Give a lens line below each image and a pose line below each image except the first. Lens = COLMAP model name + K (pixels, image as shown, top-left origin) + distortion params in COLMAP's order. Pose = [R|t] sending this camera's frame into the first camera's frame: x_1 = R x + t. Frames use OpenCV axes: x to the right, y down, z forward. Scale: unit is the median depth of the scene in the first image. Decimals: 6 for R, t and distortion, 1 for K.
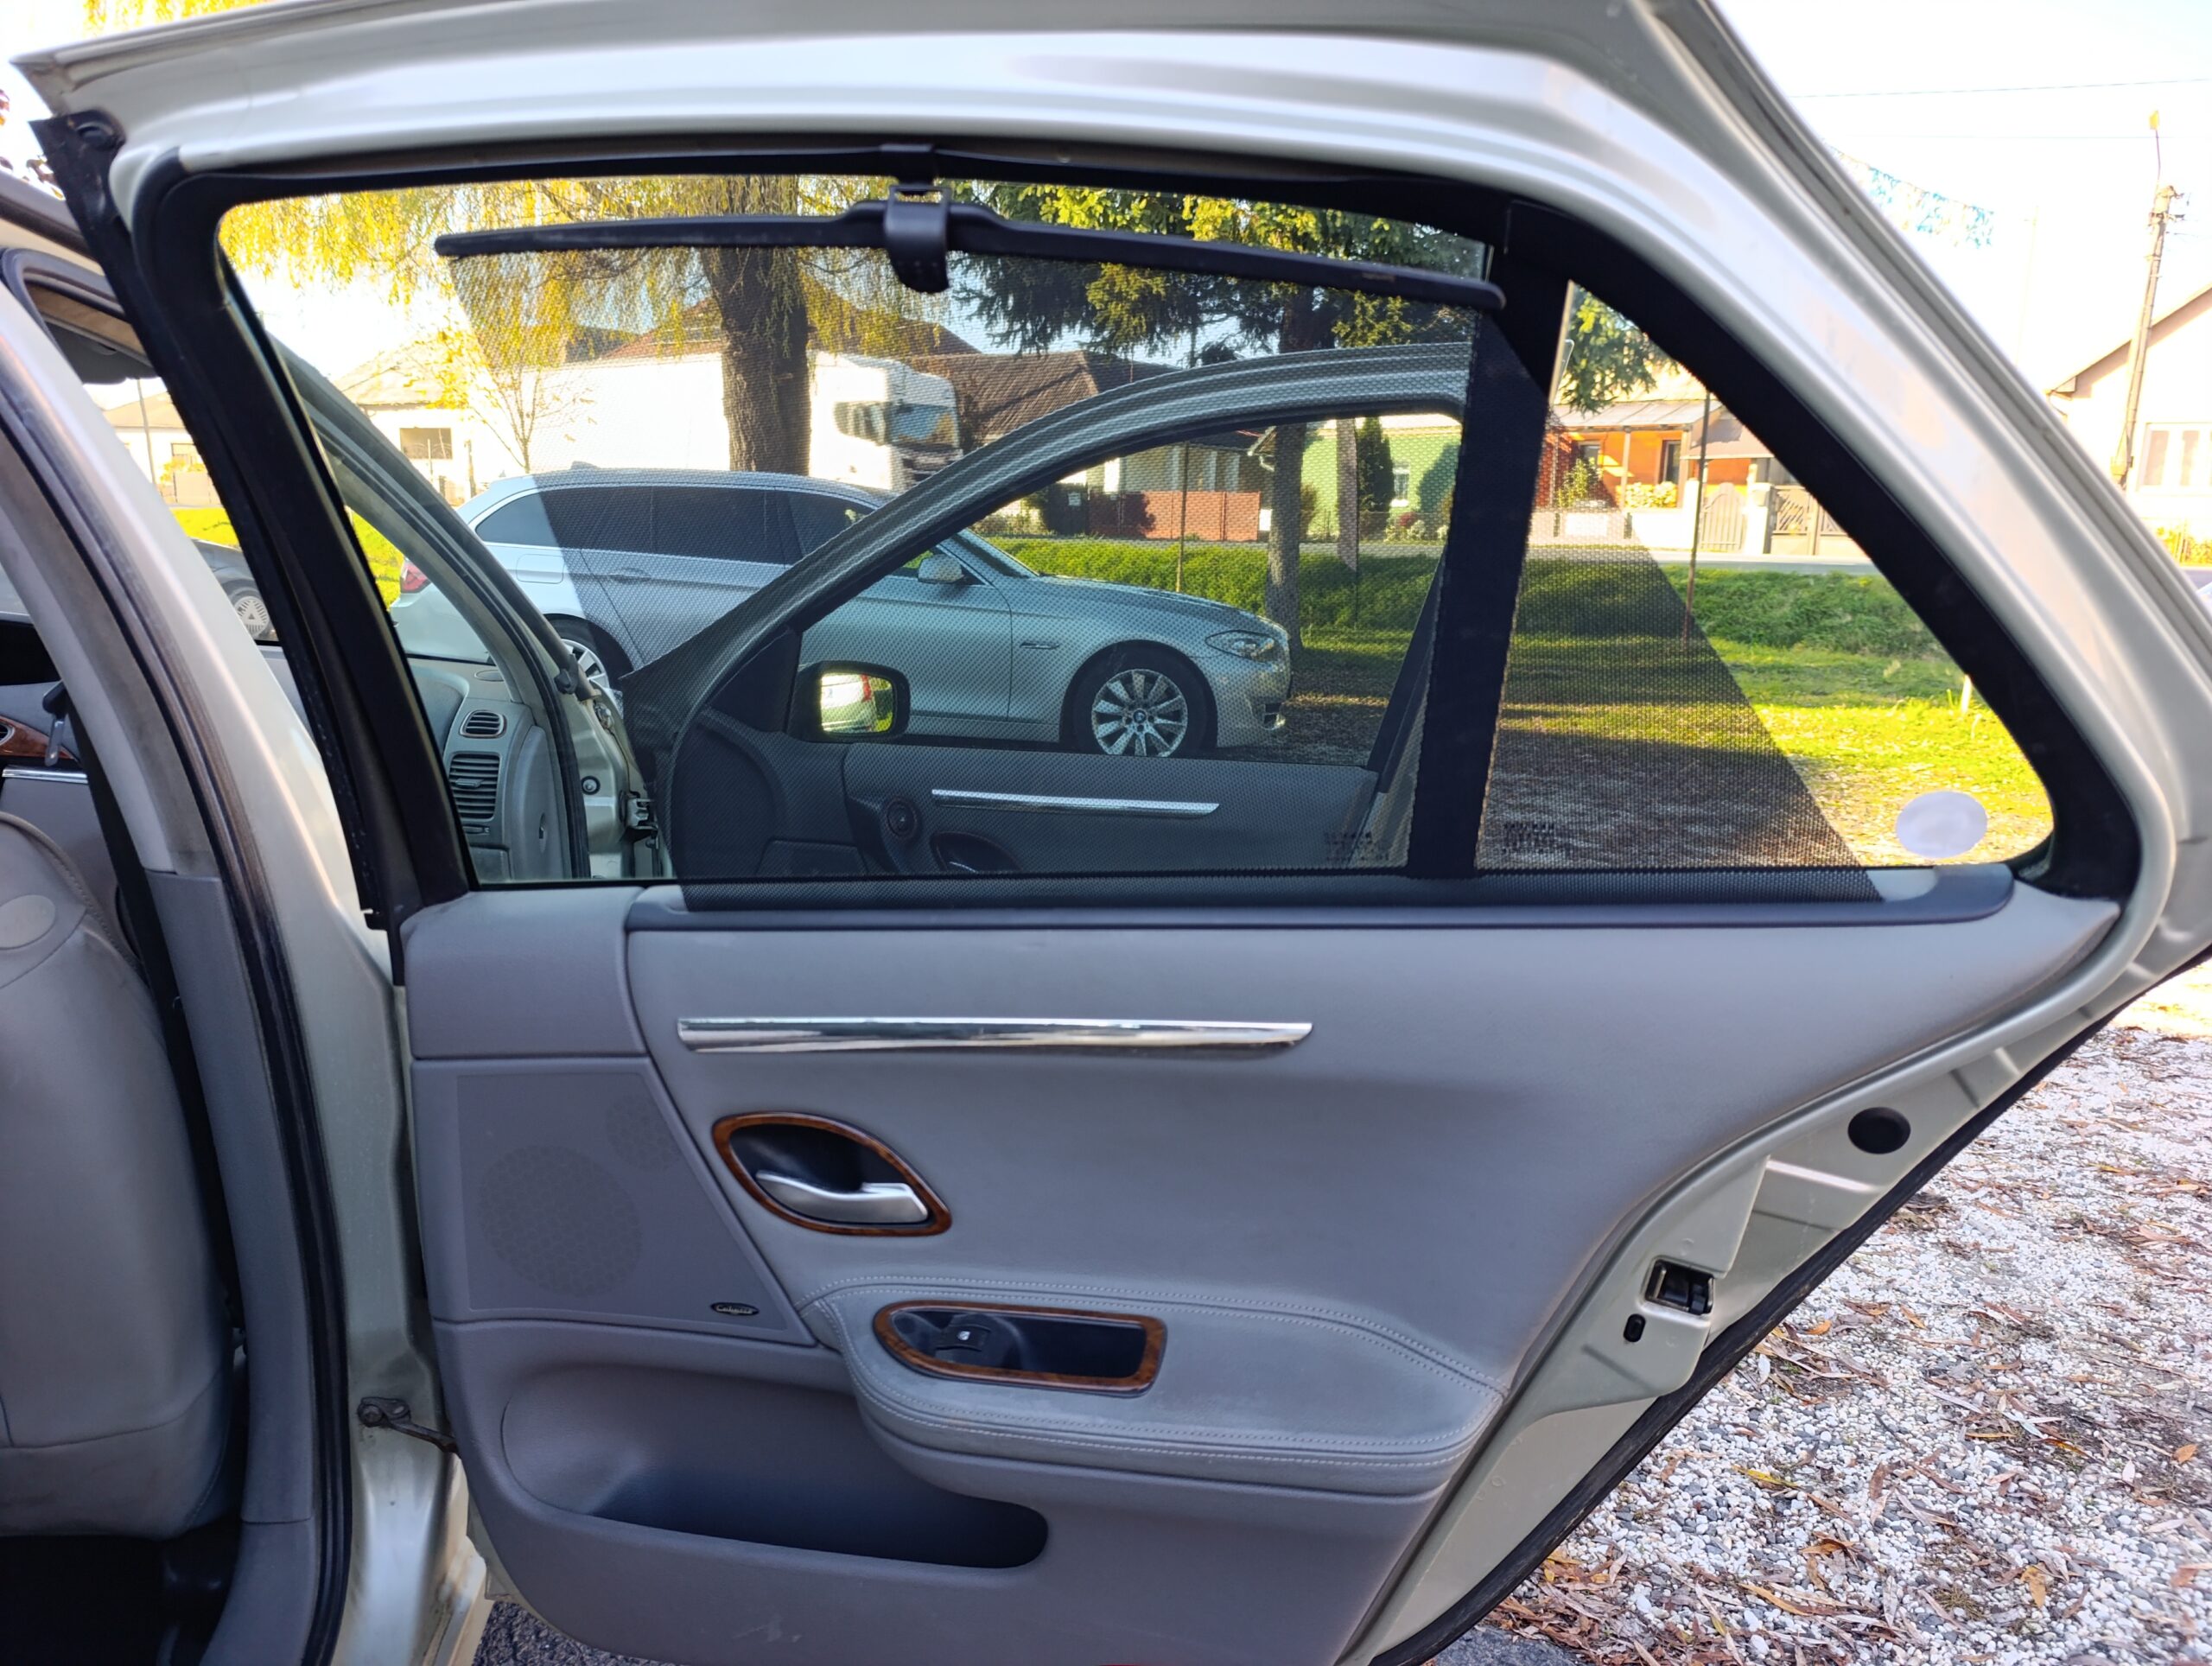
lens RADIAL K [[1501.3, 0, 1098.9], [0, 1501.3, 836.9], [0, 0, 1]] dist [0.028856, -0.041281]
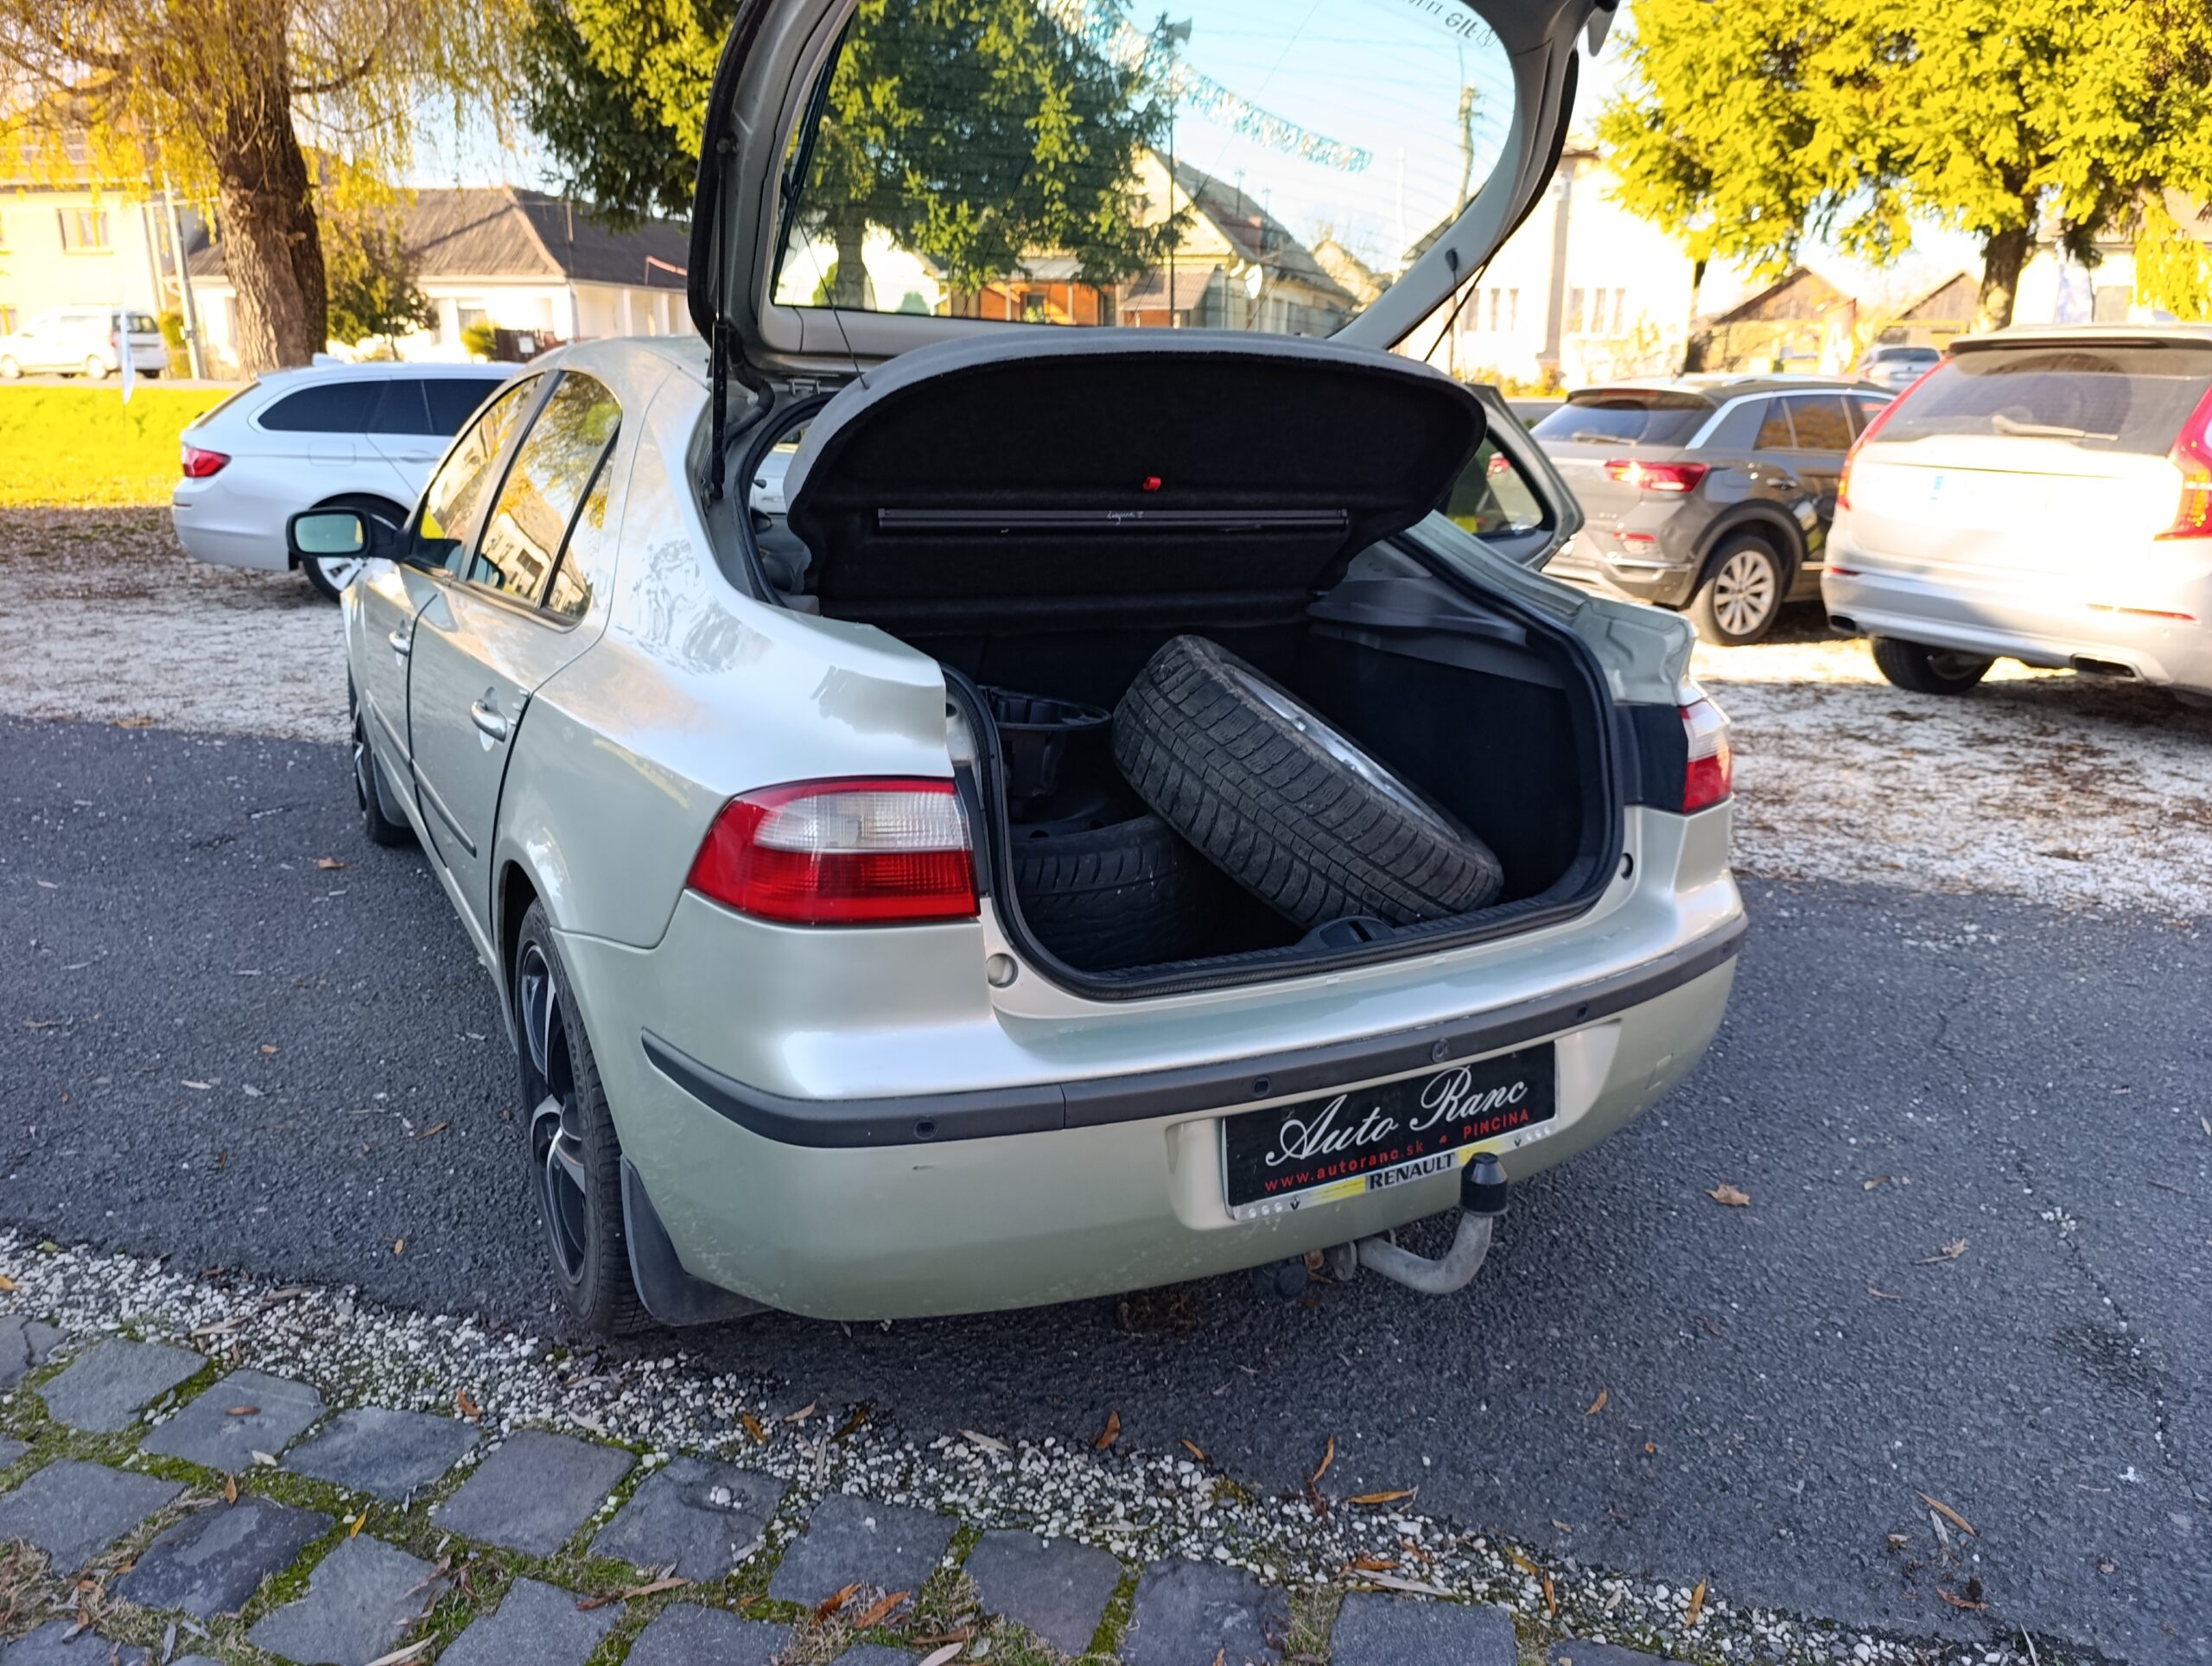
lens RADIAL K [[1520.6, 0, 1125.1], [0, 1520.6, 802.8], [0, 0, 1]] dist [0.019061, -0.032477]
pose [[0.924860, -0.117624, 0.361661, -0.163140], [0.088929, 0.991492, 0.095052, 0.019784], [-0.369764, -0.055747, 0.927452, -0.205482]]
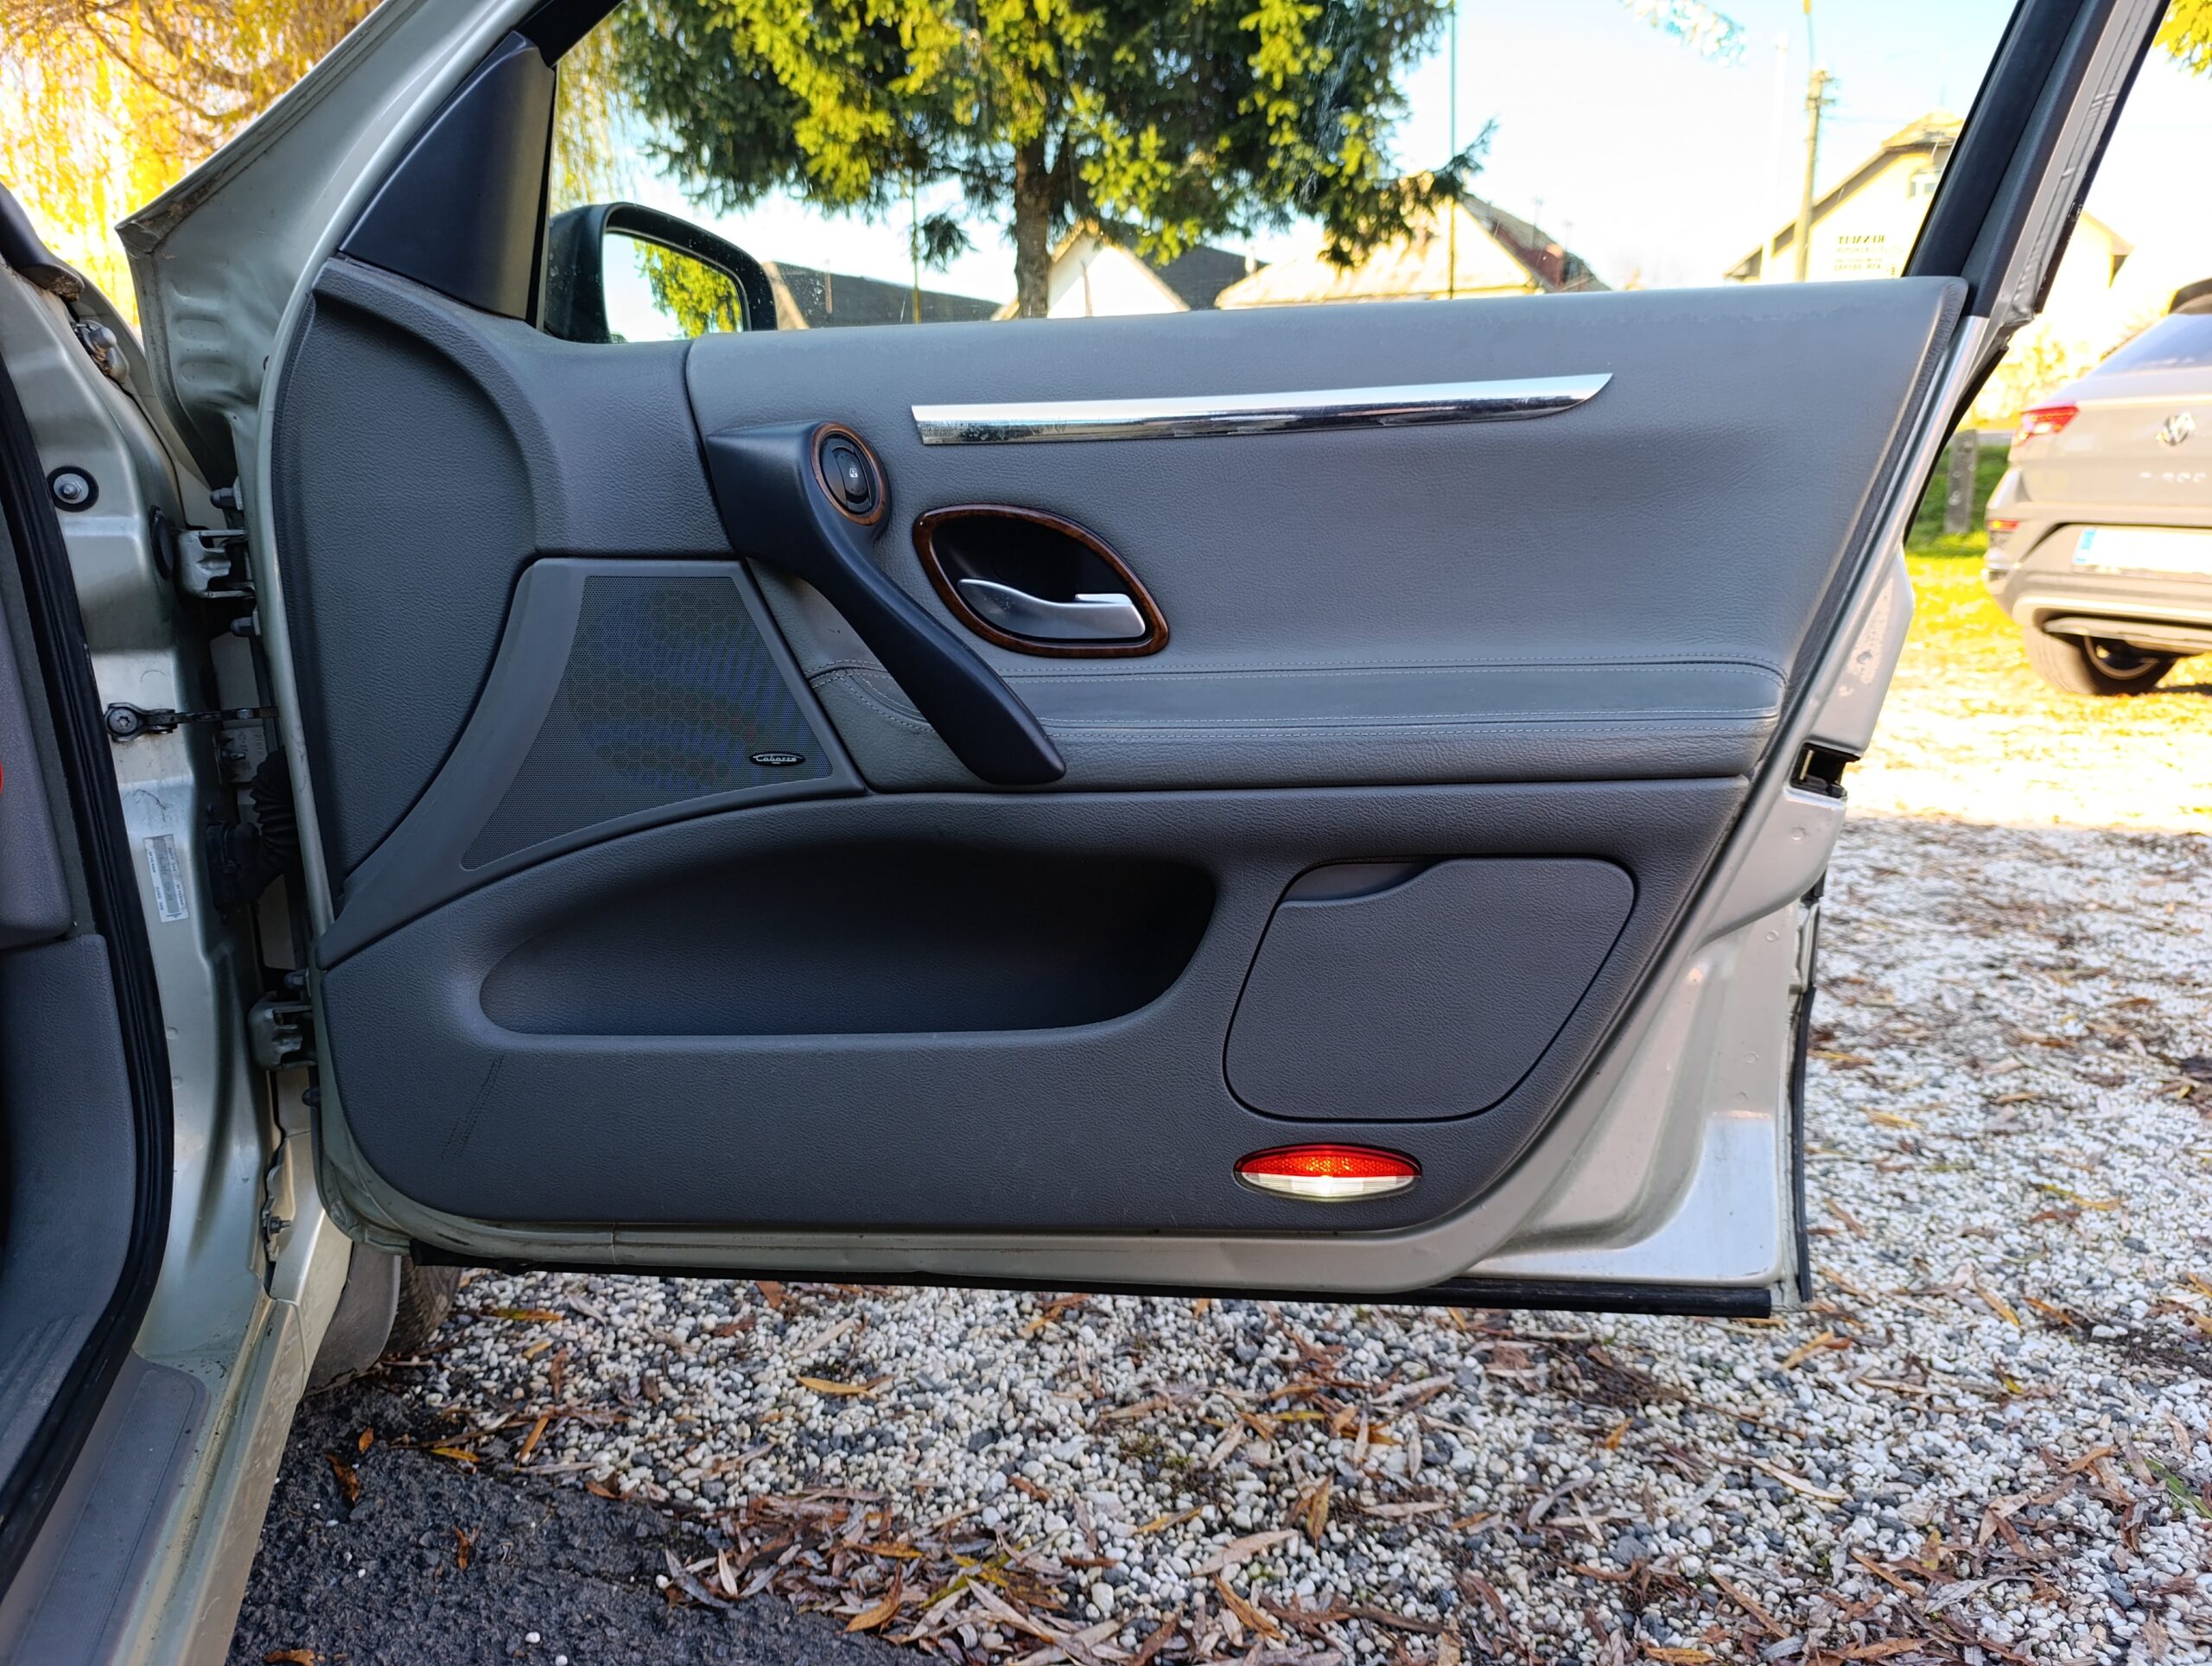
lens RADIAL K [[1511.6, 0, 1113.3], [0, 1511.6, 842.9], [0, 0, 1]] dist [-0.002444, -0.028456]
pose [[0.978922, -0.092027, 0.182328, -0.023343], [0.083717, 0.995091, 0.052779, 0.011915], [-0.186290, -0.036402, 0.981820, 0.090575]]
